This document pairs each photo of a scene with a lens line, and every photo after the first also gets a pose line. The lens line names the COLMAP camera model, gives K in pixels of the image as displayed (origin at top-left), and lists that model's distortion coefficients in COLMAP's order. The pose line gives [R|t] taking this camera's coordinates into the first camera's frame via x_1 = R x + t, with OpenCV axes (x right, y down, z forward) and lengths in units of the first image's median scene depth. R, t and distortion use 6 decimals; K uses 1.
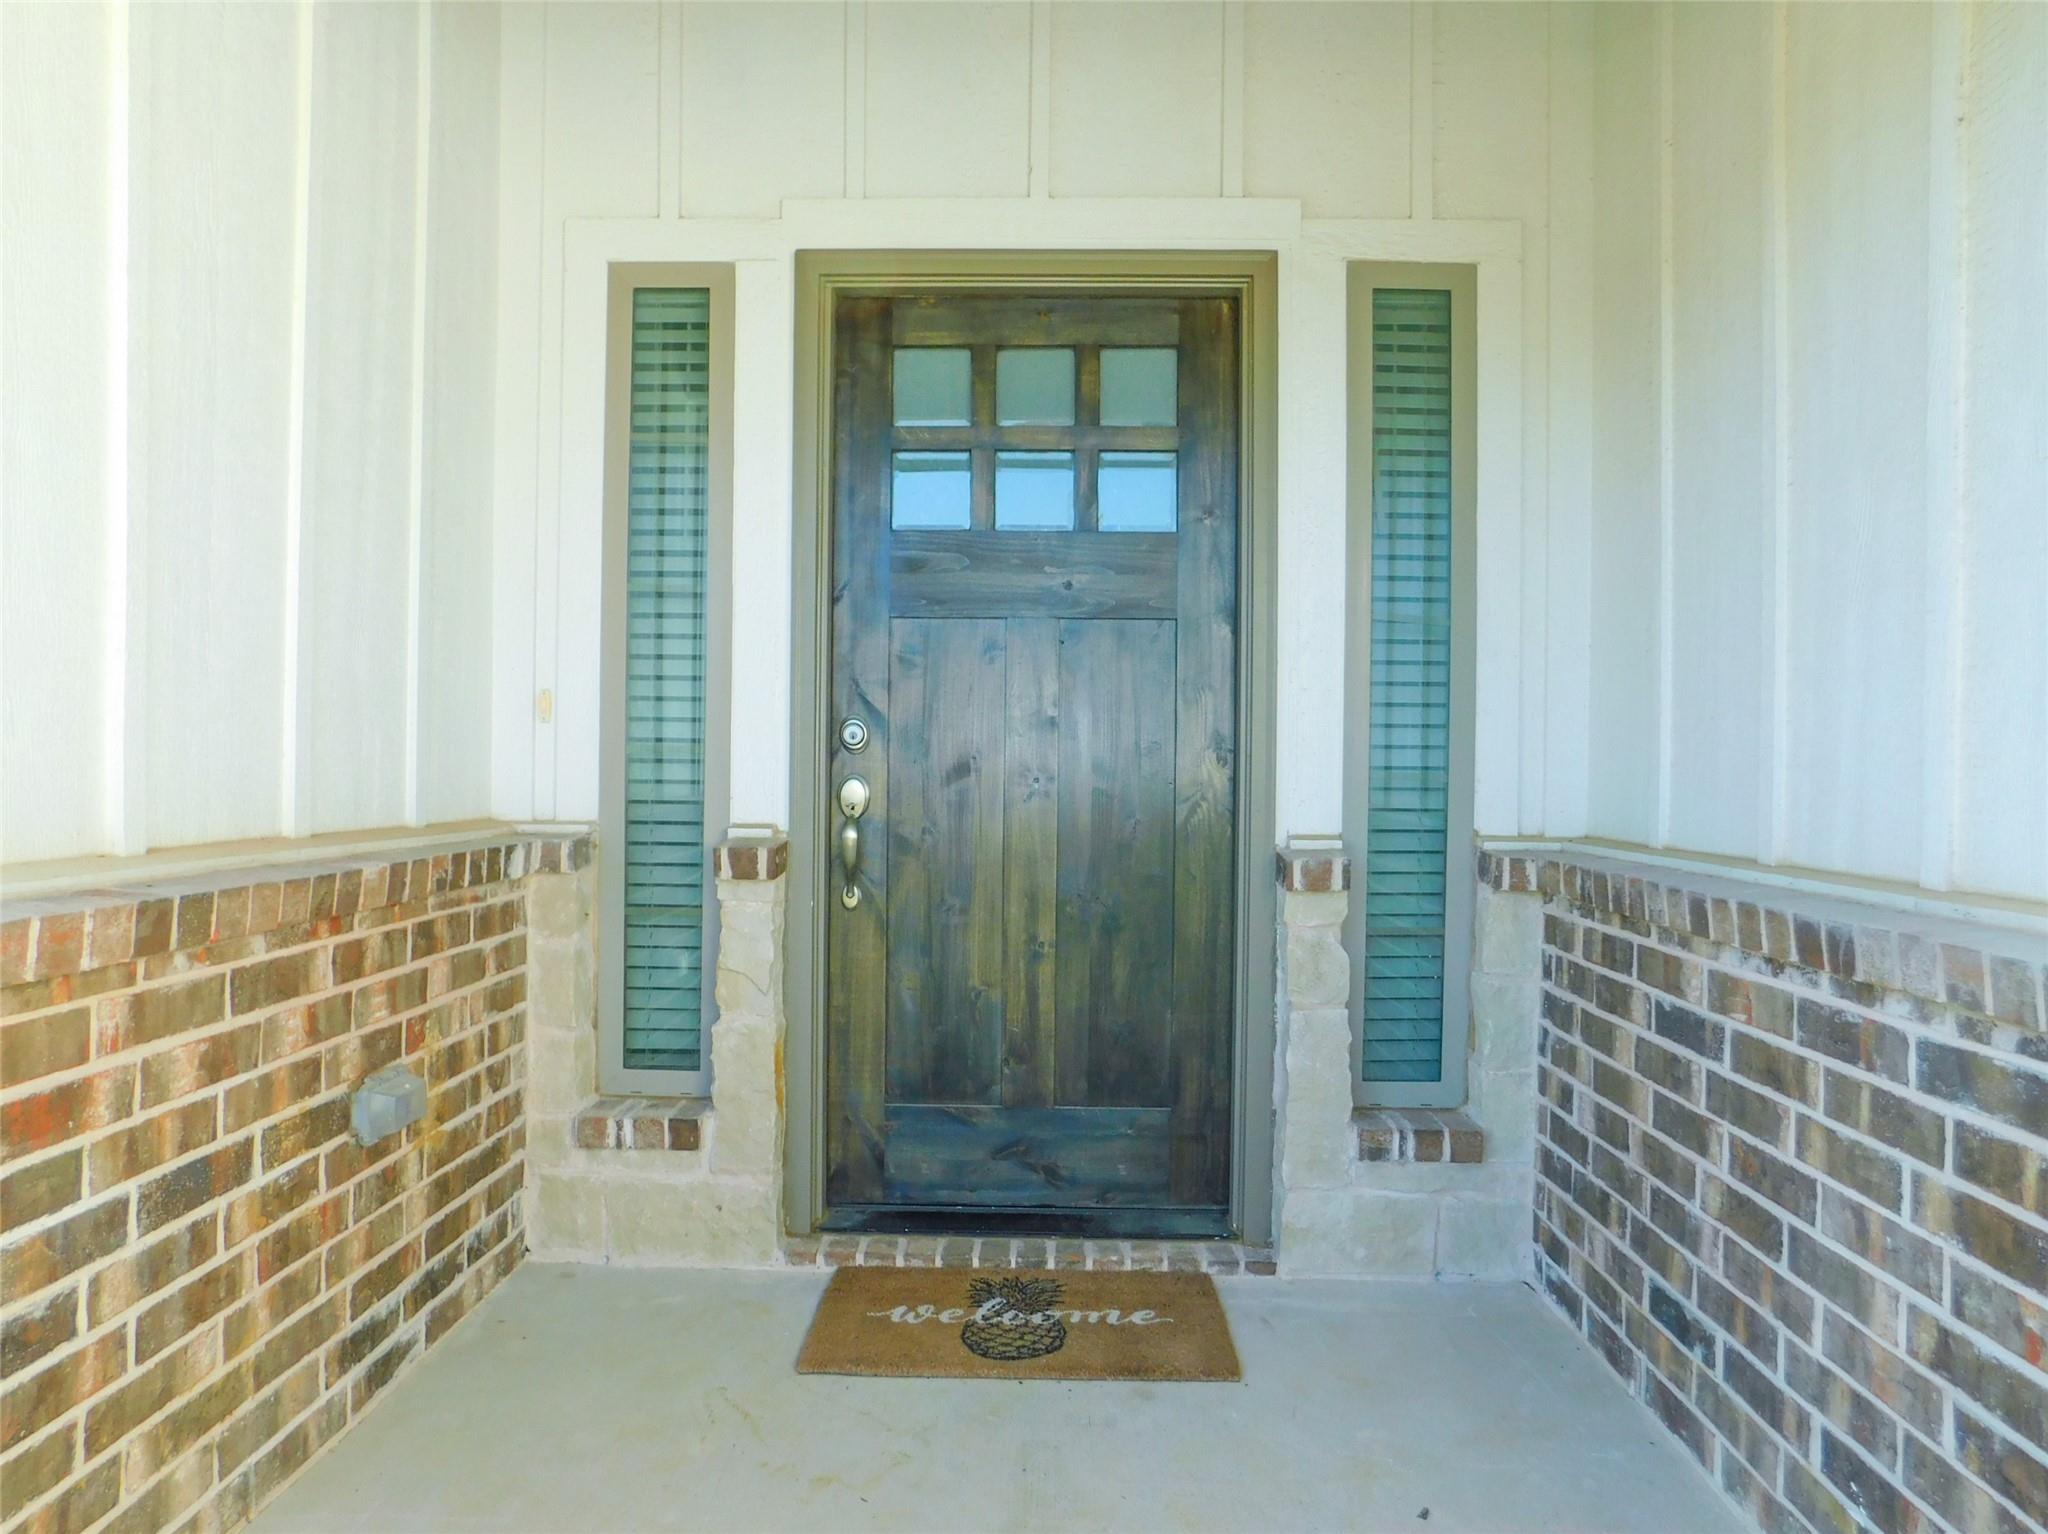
lens RADIAL K [[1349.6, 0, 1030.0], [0, 1349.6, 769.5], [0, 0, 1]] dist [-0.065185, 0.049223]
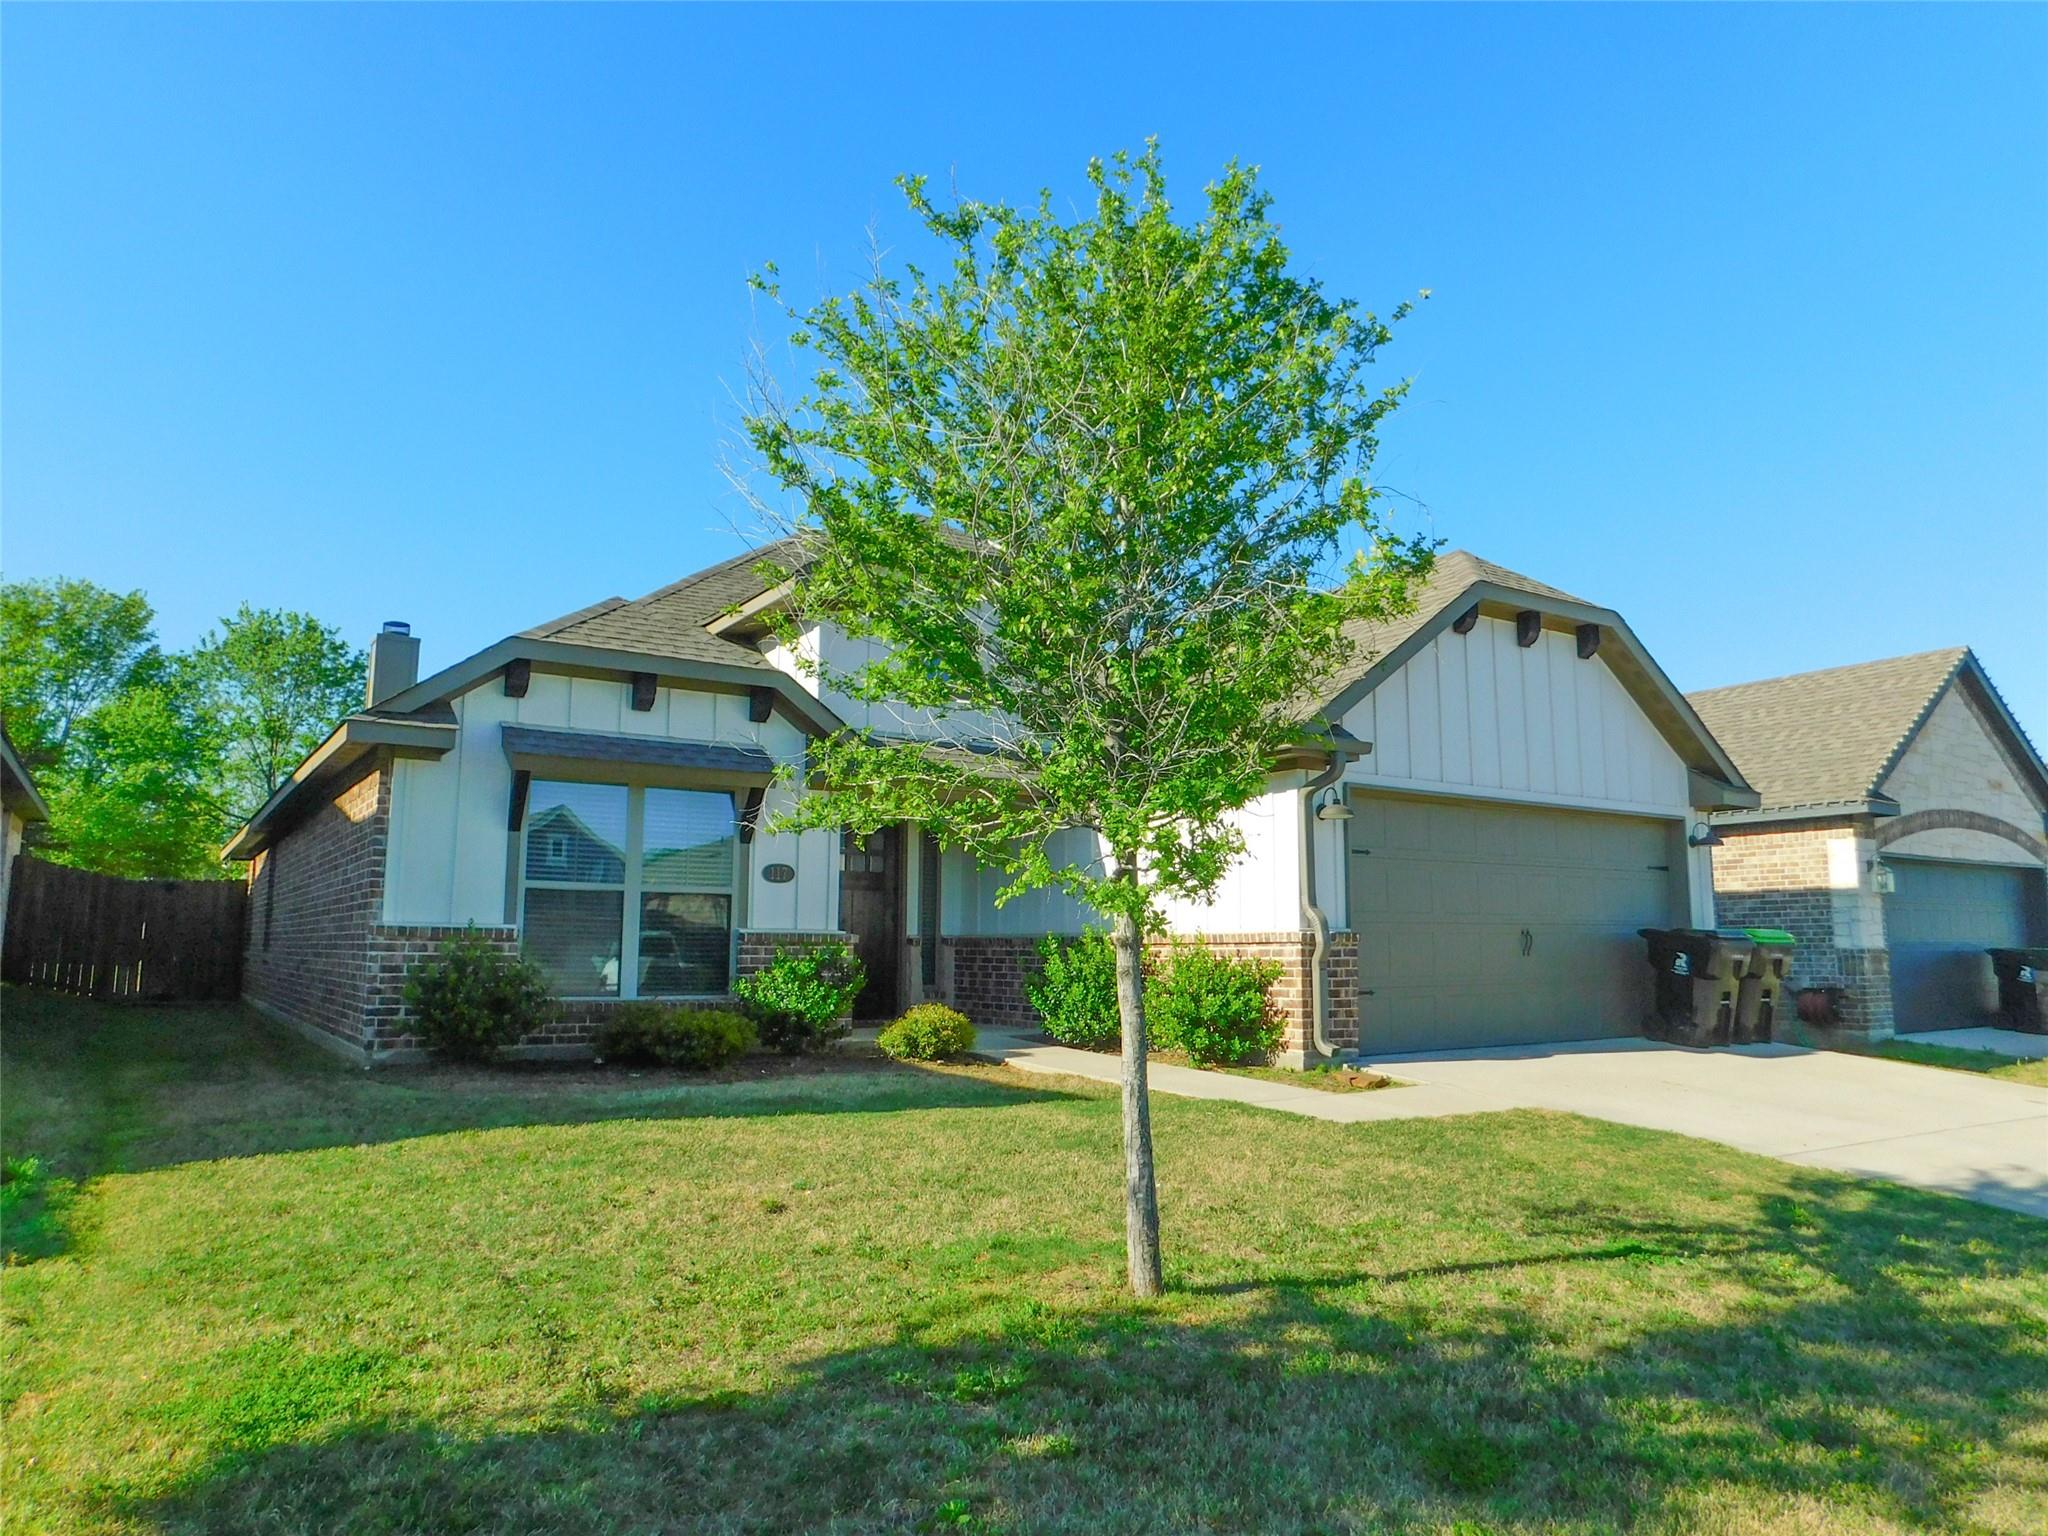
lens RADIAL K [[1349.6, 0, 1030.0], [0, 1349.6, 770.5], [0, 0, 1]] dist [-0.065185, 0.049223]
pose [[0.806396, 0.069004, 0.587336, -2.405250], [0.008503, 0.991714, -0.128187, 0.086279], [-0.591315, 0.108363, 0.799127, -3.303328]]
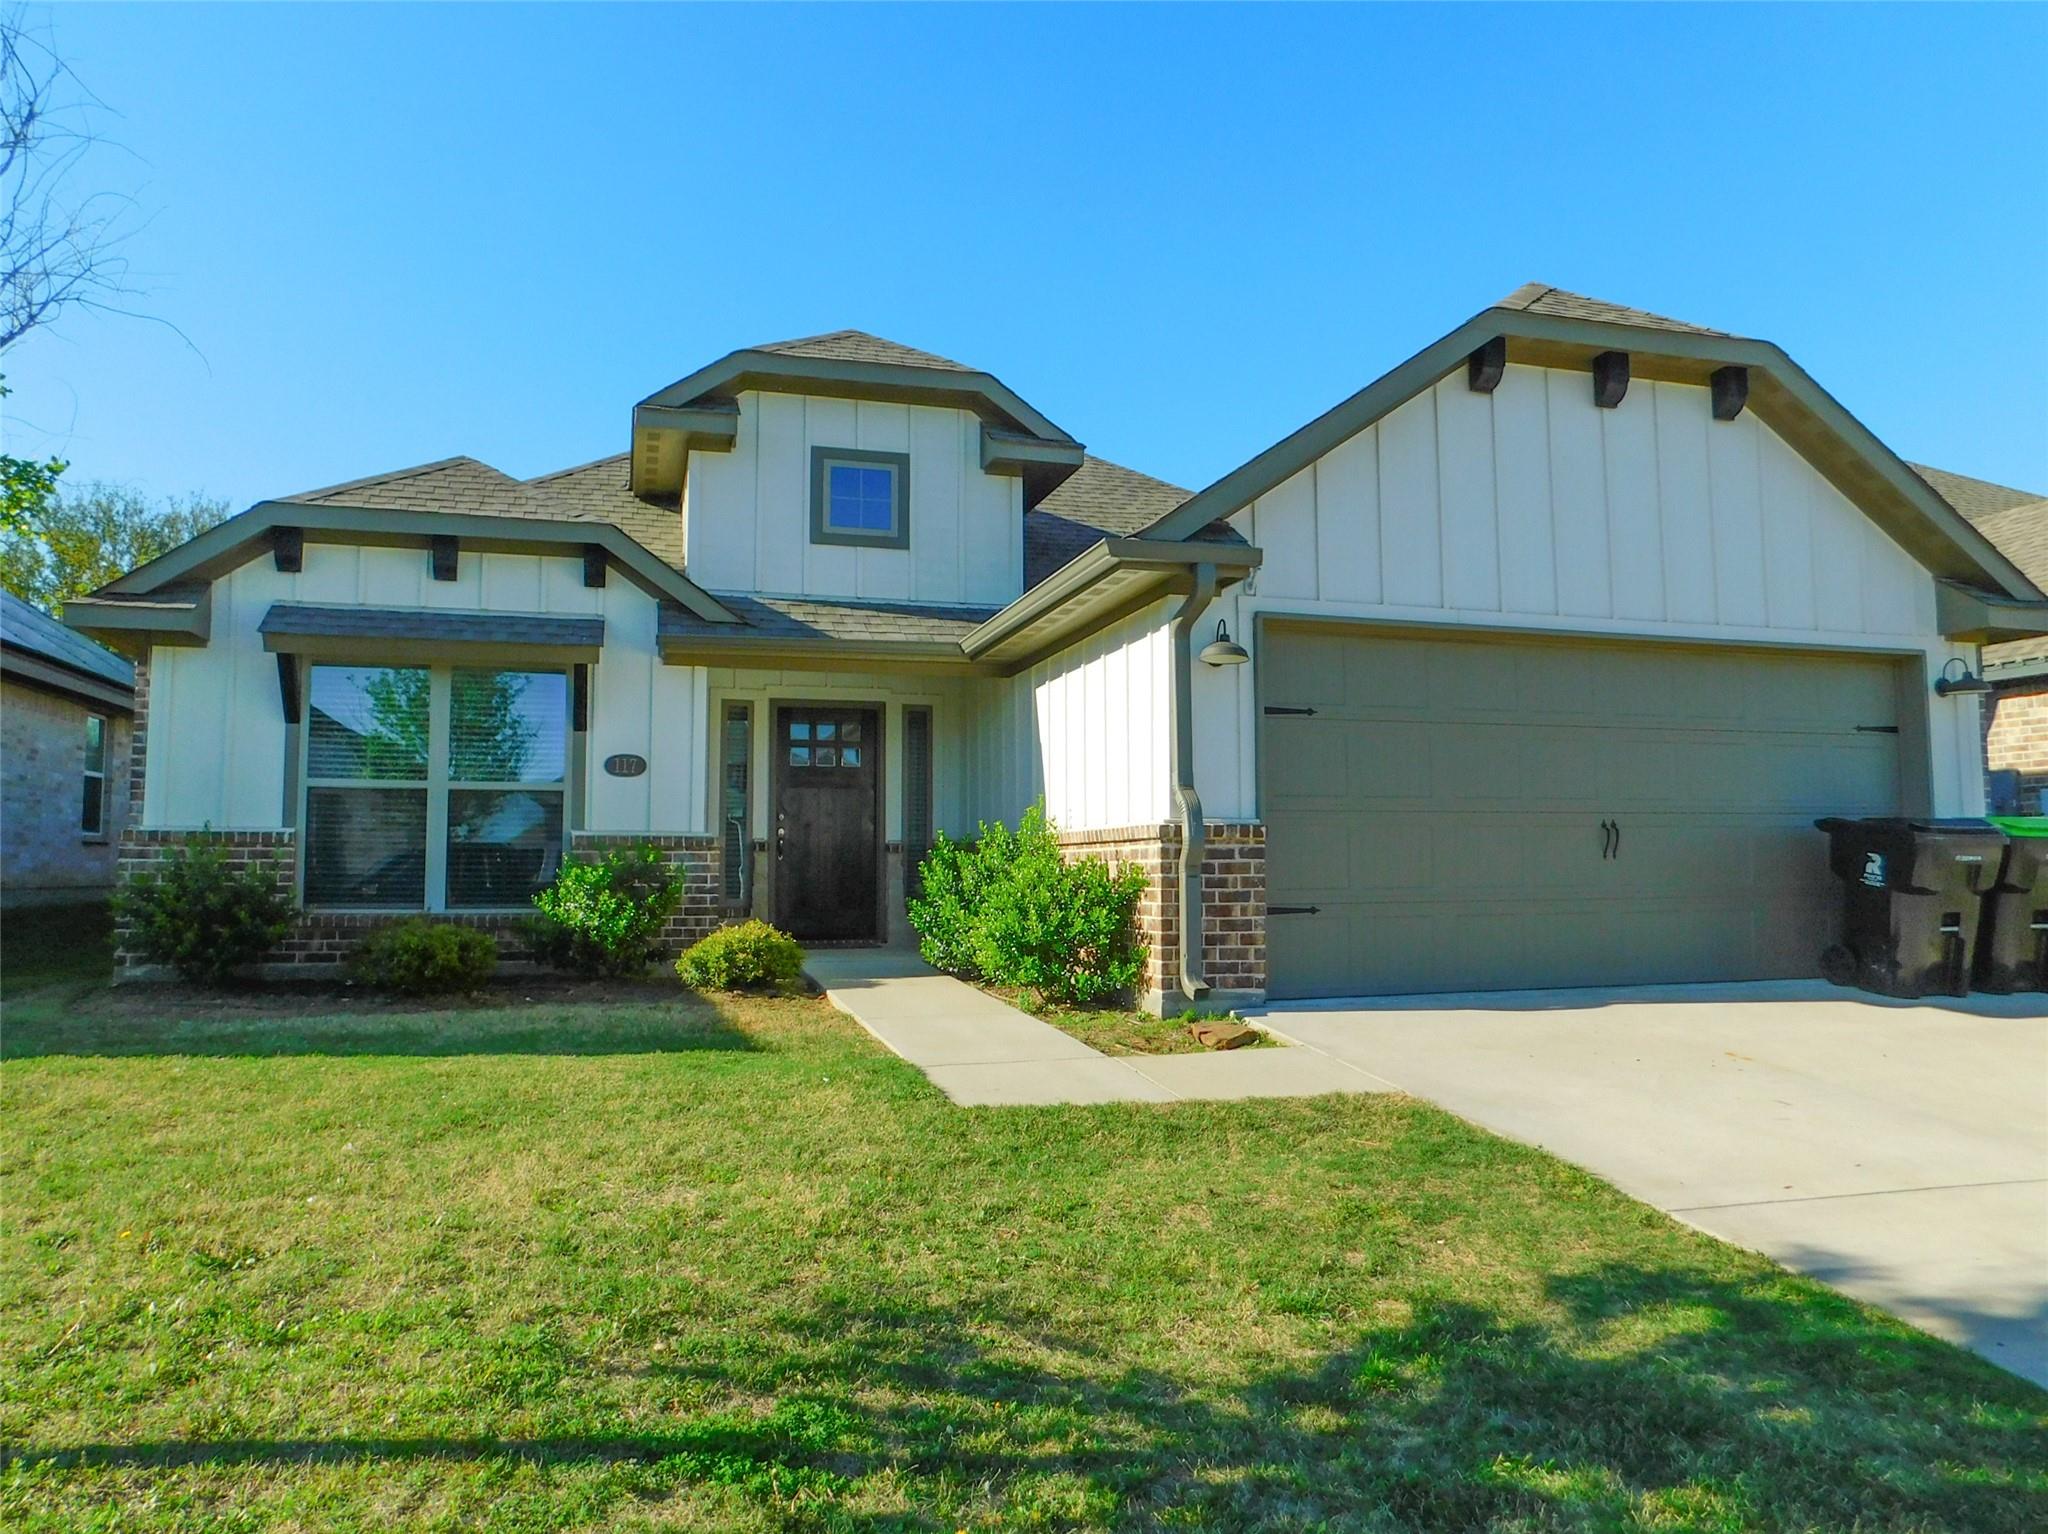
lens RADIAL K [[1377.0, 0, 1026.1], [0, 1377.0, 770.4], [0, 0, 1]] dist [-0.070836, 0.060399]
pose [[0.948003, 0.009292, 0.318126, -0.765147], [0.013697, 0.997457, -0.069949, 0.136769], [-0.317967, 0.070670, 0.945464, -3.190050]]
